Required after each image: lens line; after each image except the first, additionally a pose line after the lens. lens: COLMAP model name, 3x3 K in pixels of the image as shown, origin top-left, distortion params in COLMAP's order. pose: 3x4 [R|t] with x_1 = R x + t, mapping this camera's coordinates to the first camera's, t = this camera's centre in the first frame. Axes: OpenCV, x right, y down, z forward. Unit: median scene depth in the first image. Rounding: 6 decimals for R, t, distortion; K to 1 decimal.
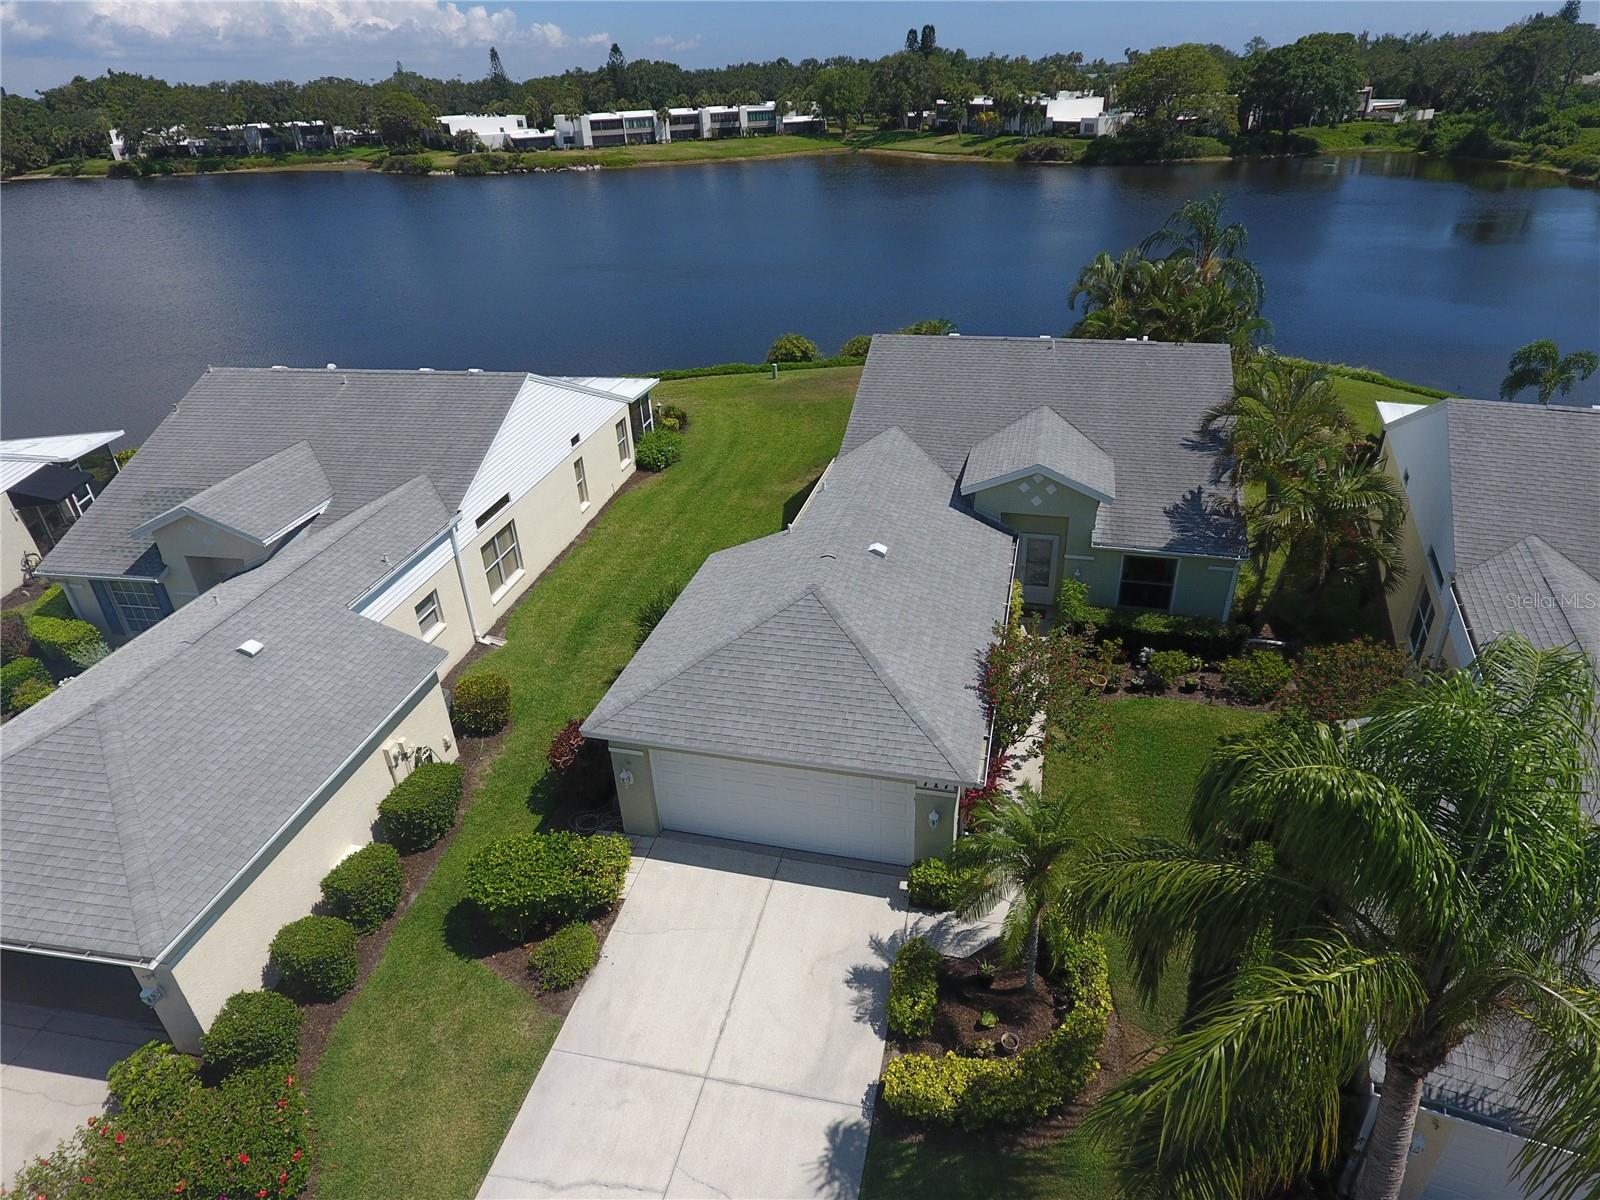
lens RADIAL K [[939.0, 0, 819.4], [0, 939.0, 580.7], [0, 0, 1]] dist [-0.005480, -0.000307]
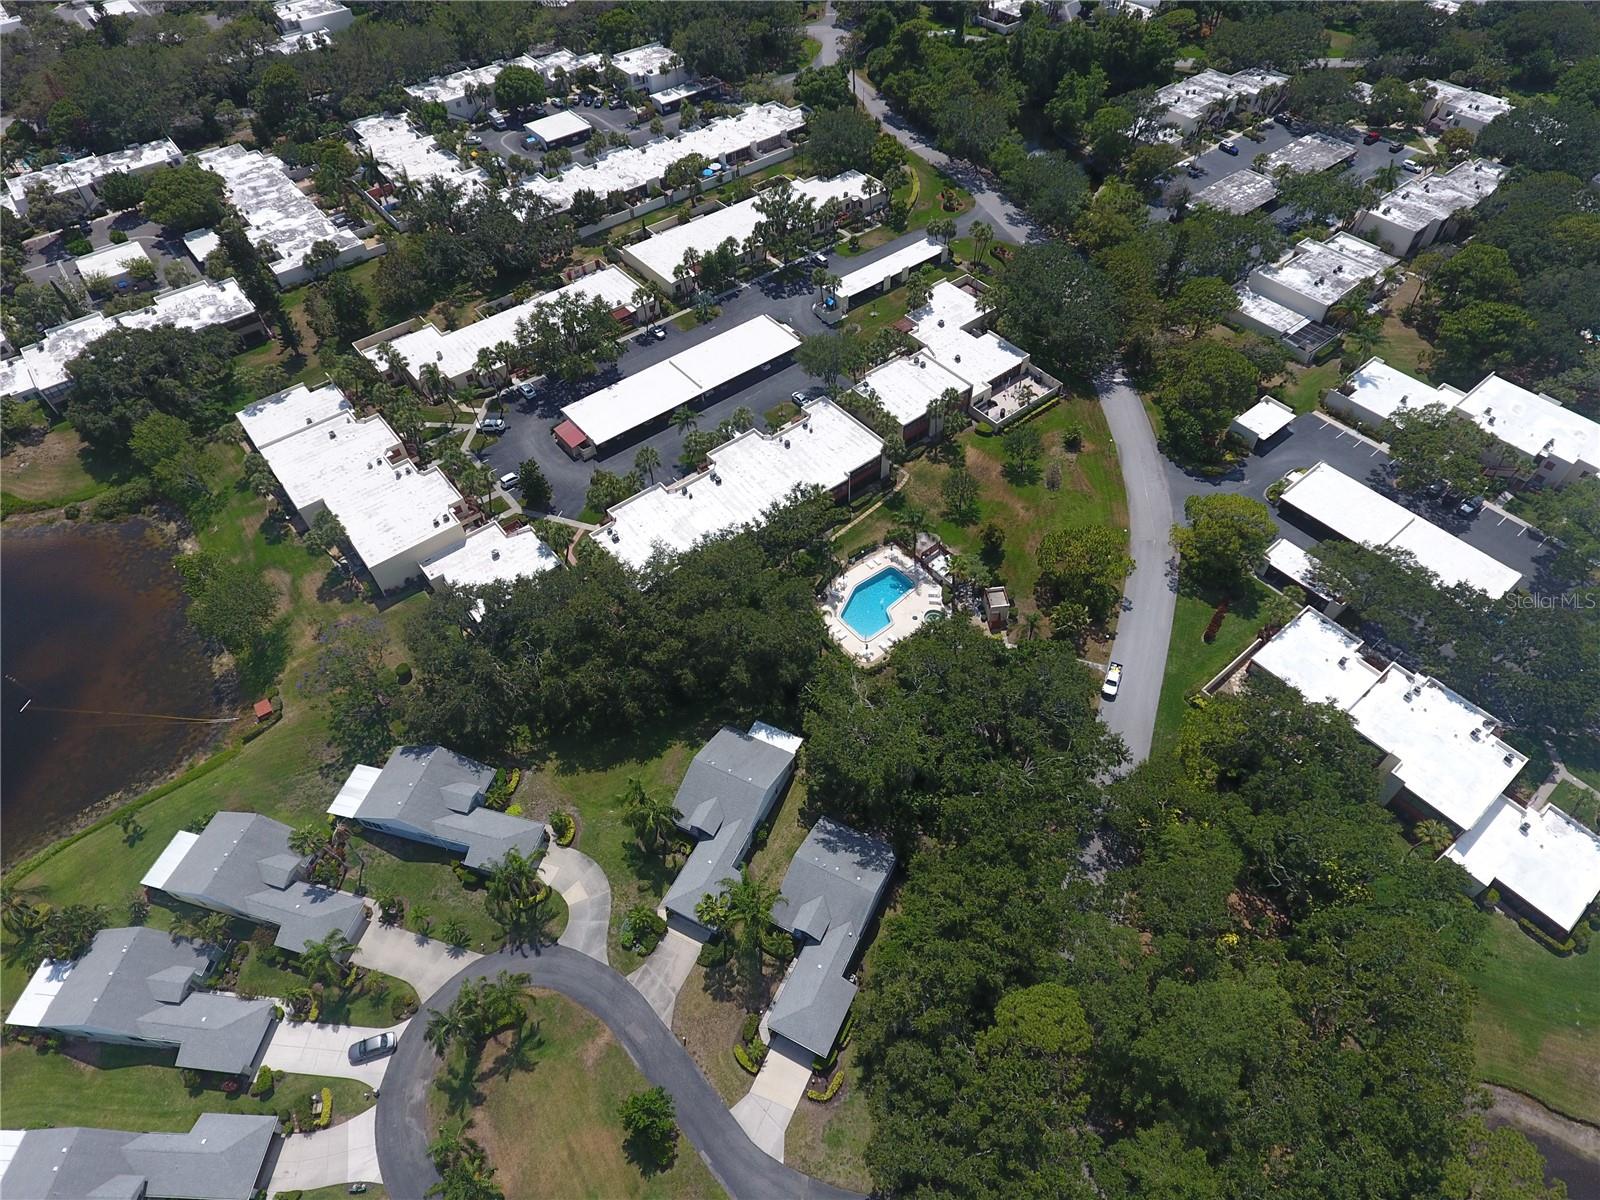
lens RADIAL K [[939.0, 0, 819.4], [0, 939.0, 580.7], [0, 0, 1]] dist [-0.005480, -0.000307]
pose [[-0.136984, -0.722972, 0.677161, -1.576695], [0.483761, 0.547715, 0.682630, -2.381955], [-0.864413, 0.421094, 0.274717, -3.177385]]
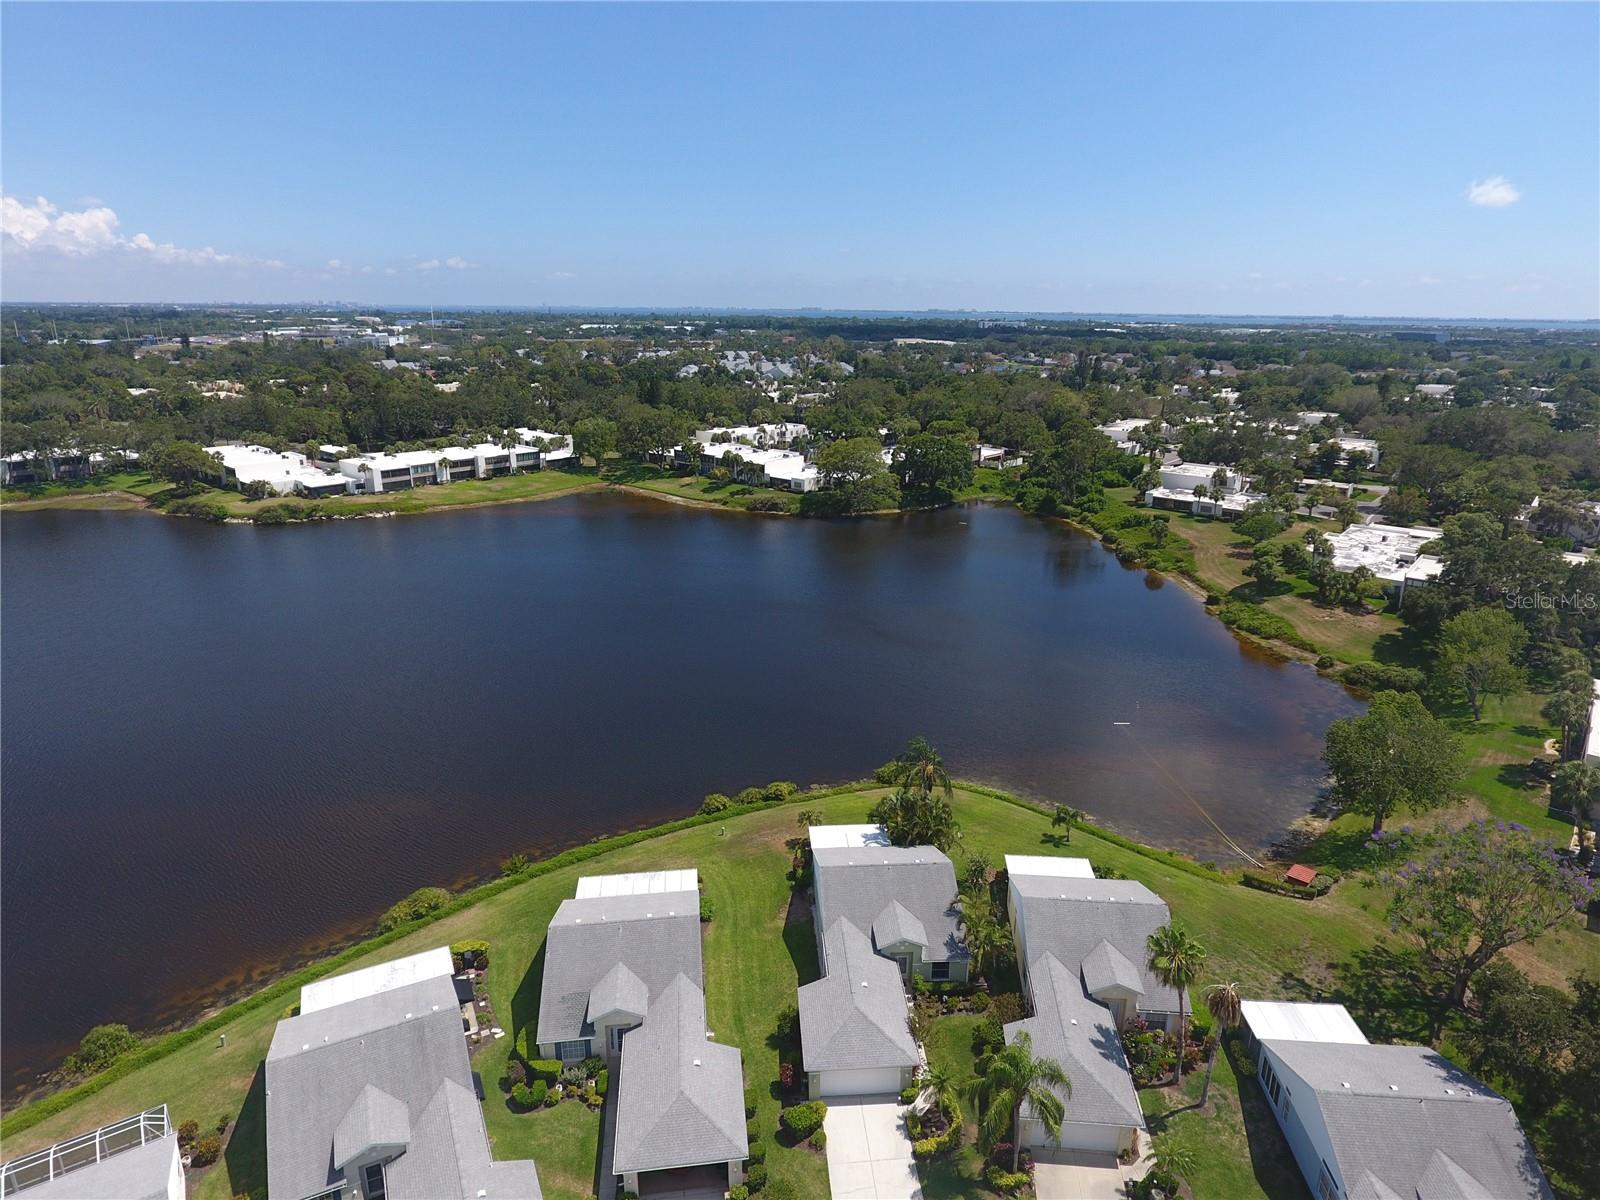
lens RADIAL K [[939.0, 0, 819.4], [0, 939.0, 580.7], [0, 0, 1]] dist [-0.005480, -0.000307]
pose [[0.949243, -0.046231, 0.311127, -0.753789], [0.110788, 0.974894, -0.193150, -0.577269], [-0.294387, 0.217815, 0.930534, -1.630990]]
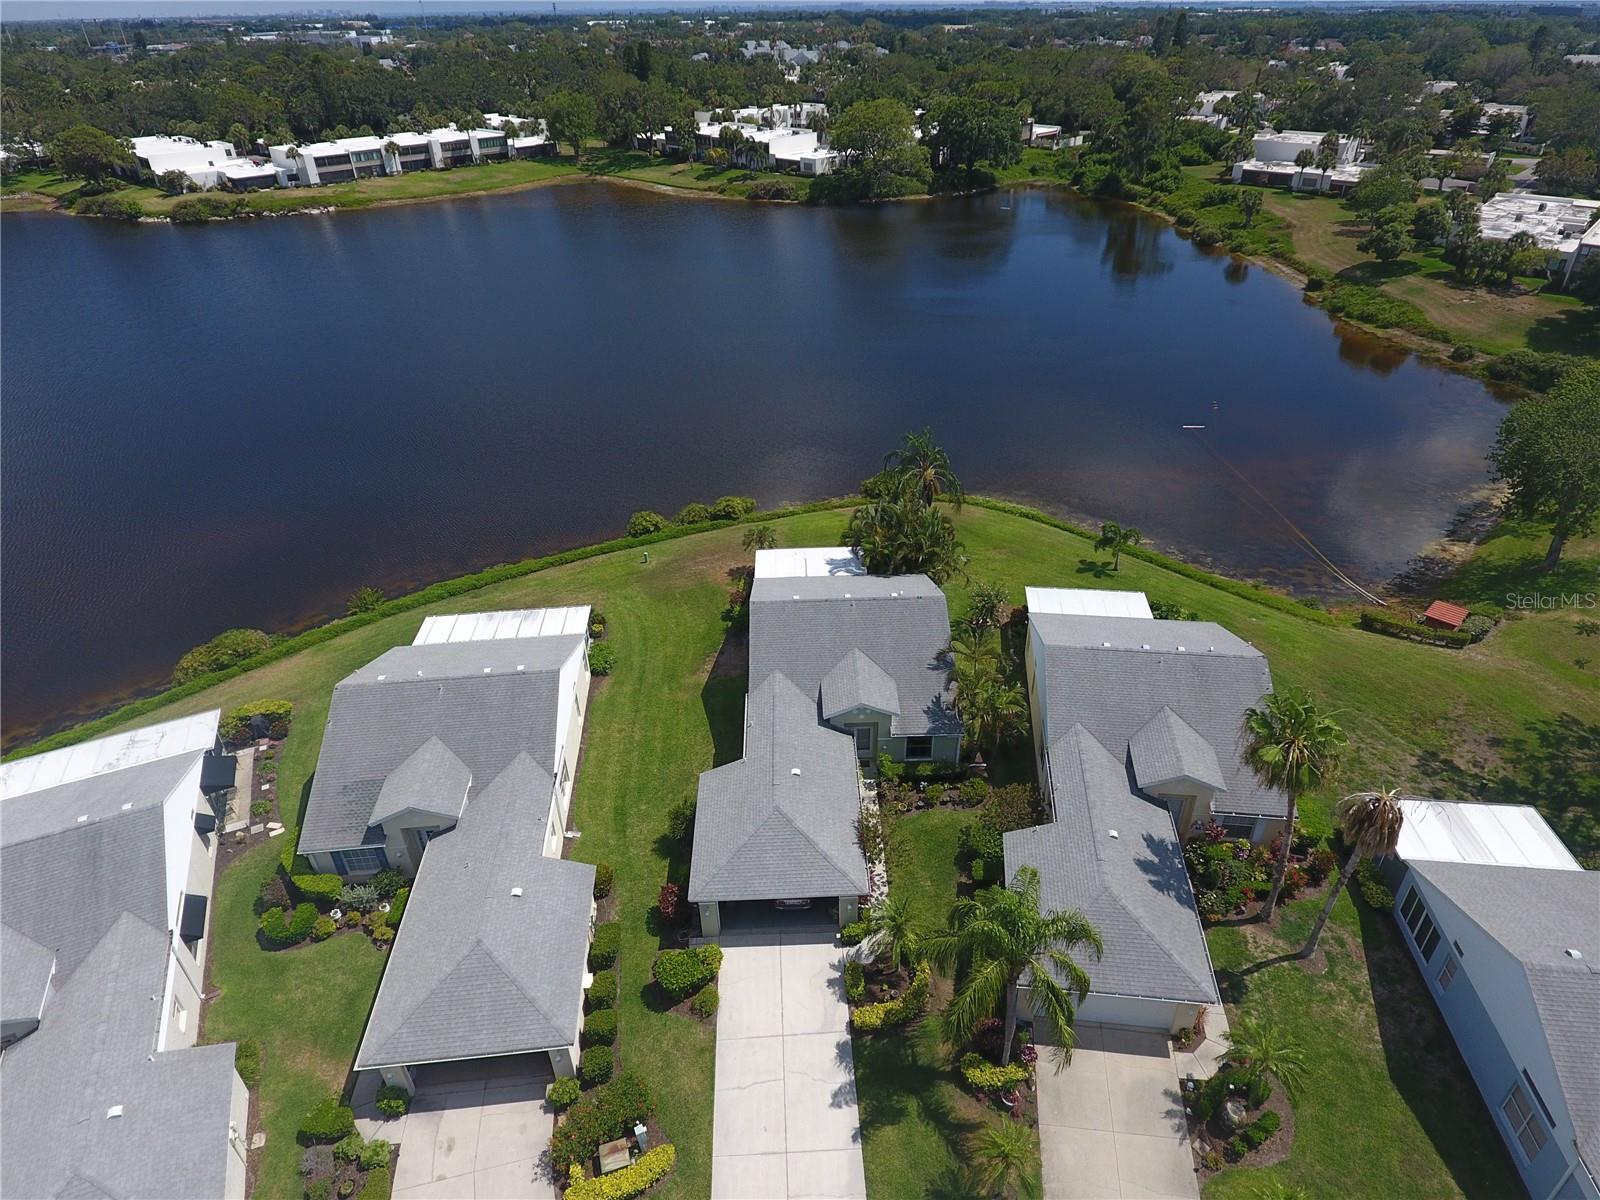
lens RADIAL K [[939.0, 0, 819.4], [0, 939.0, 580.7], [0, 0, 1]] dist [-0.005480, -0.000307]
pose [[0.961170, -0.127112, 0.244940, -0.259260], [0.114076, 0.991227, 0.066750, -0.444099], [-0.251276, -0.036217, 0.967238, -0.750688]]
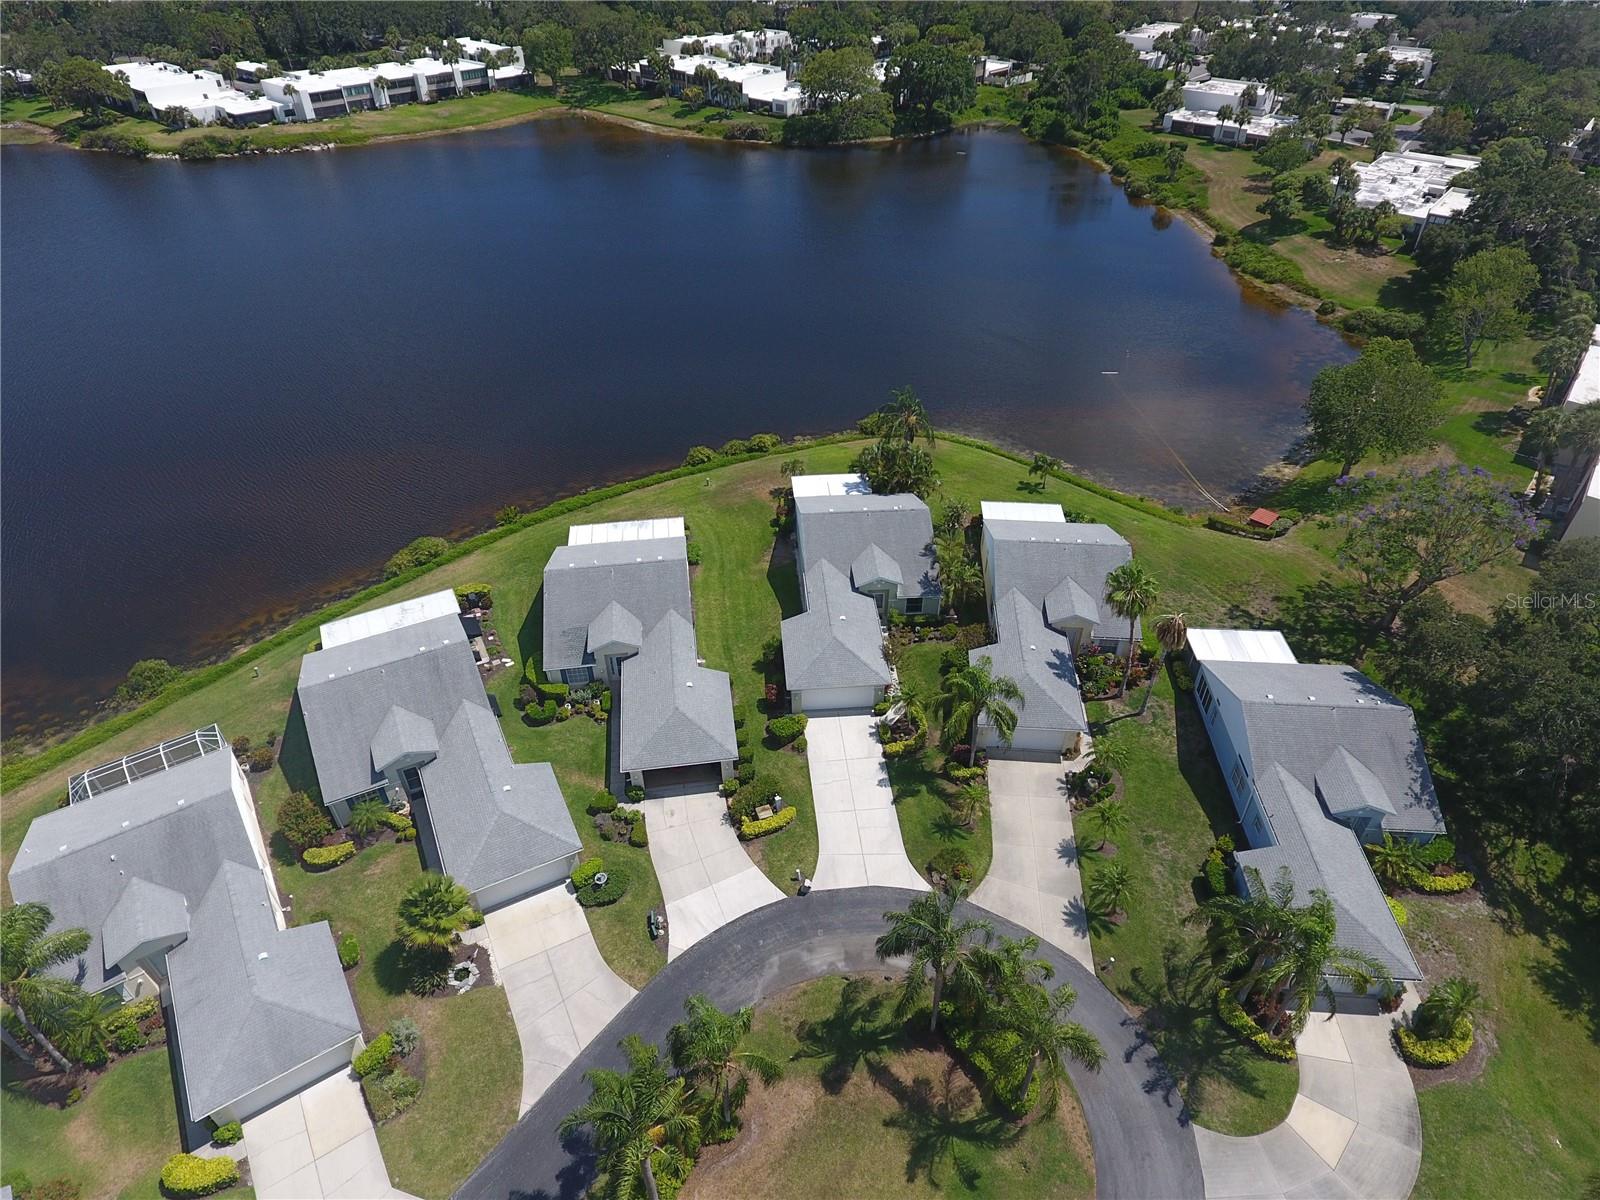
lens RADIAL K [[939.0, 0, 819.4], [0, 939.0, 580.7], [0, 0, 1]] dist [-0.005480, -0.000307]
pose [[0.945459, -0.163373, 0.281810, -0.720533], [0.119030, 0.978580, 0.167969, -0.565345], [-0.303215, -0.125264, 0.944653, -1.626182]]
